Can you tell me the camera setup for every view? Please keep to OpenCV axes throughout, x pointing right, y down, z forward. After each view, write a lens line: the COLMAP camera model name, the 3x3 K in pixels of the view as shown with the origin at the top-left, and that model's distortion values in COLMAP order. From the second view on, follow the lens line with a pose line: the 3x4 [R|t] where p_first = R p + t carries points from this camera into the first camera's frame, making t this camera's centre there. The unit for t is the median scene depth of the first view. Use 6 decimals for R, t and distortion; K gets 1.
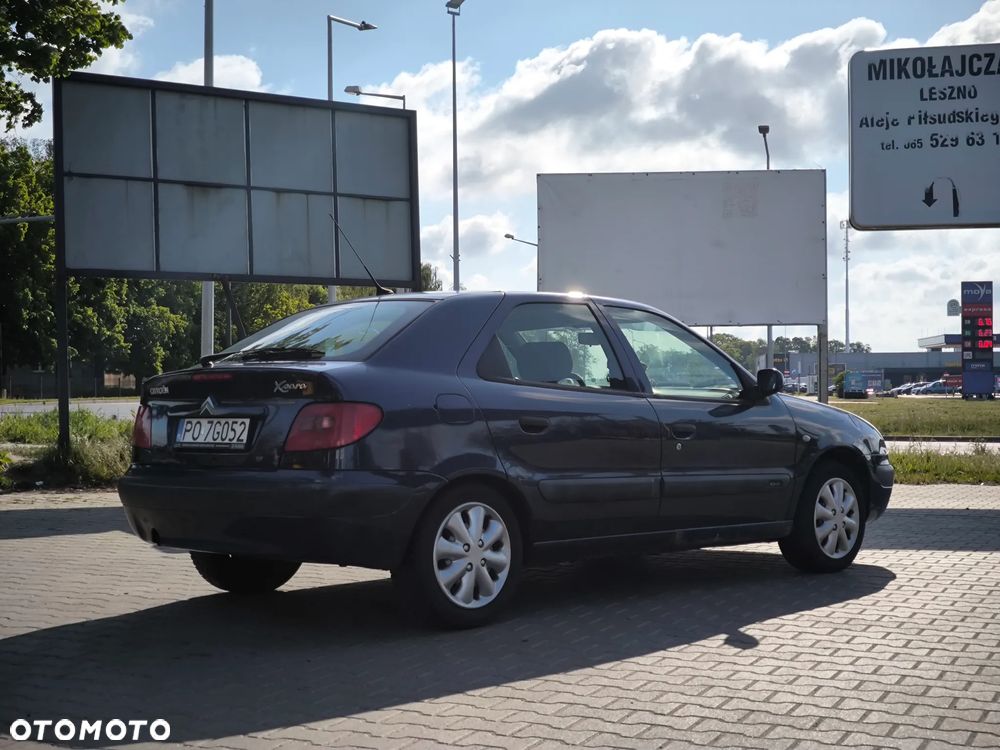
lens RADIAL K [[1416.3, 0, 500.0], [0, 1416.3, 375.0], [0, 0, 1]] dist [0.259608, -0.873765]
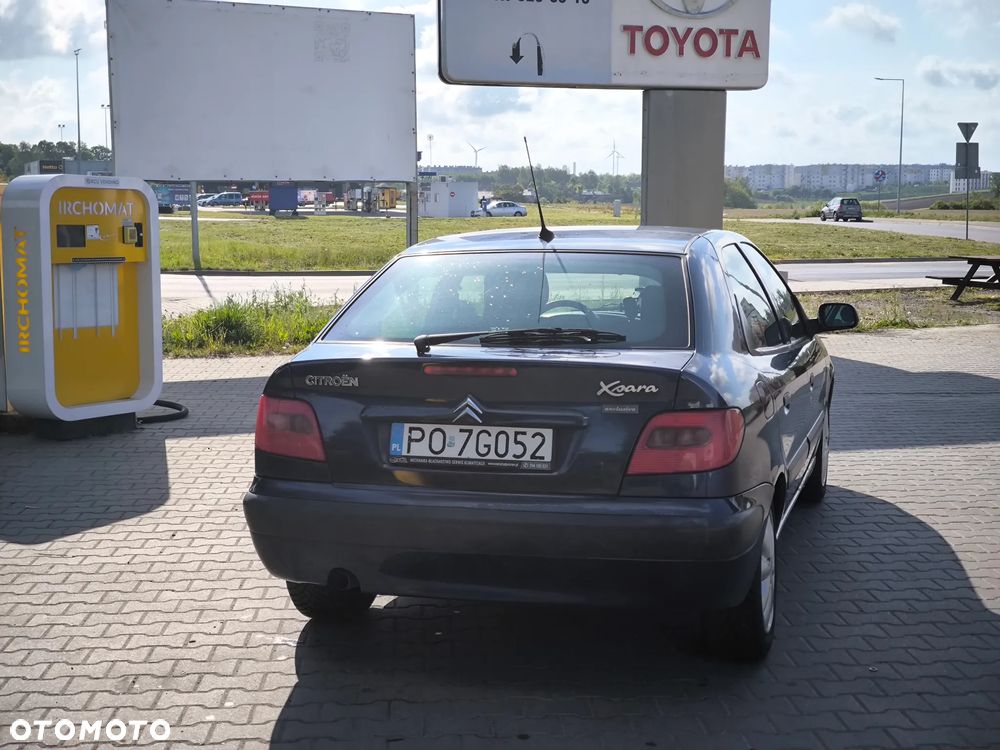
lens RADIAL K [[1416.3, 0, 500.0], [0, 1416.3, 375.0], [0, 0, 1]] dist [0.259608, -0.873765]
pose [[0.872789, -0.055342, 0.484950, -0.421962], [-0.010499, 0.991193, 0.132008, -0.072602], [-0.487985, -0.120306, 0.864521, 0.274909]]
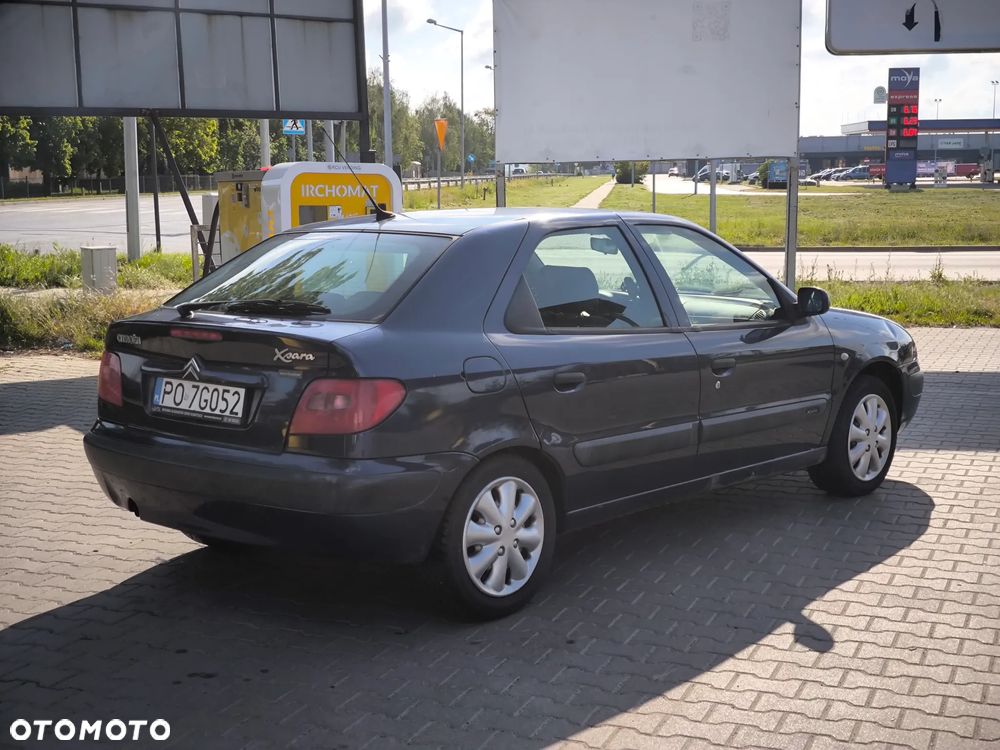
lens RADIAL K [[1416.3, 0, 500.0], [0, 1416.3, 375.0], [0, 0, 1]] dist [0.259608, -0.873765]
pose [[0.998296, -0.013070, 0.056869, -0.053407], [0.004362, 0.988579, 0.150641, -0.079250], [-0.058188, -0.150136, 0.986951, 0.111296]]
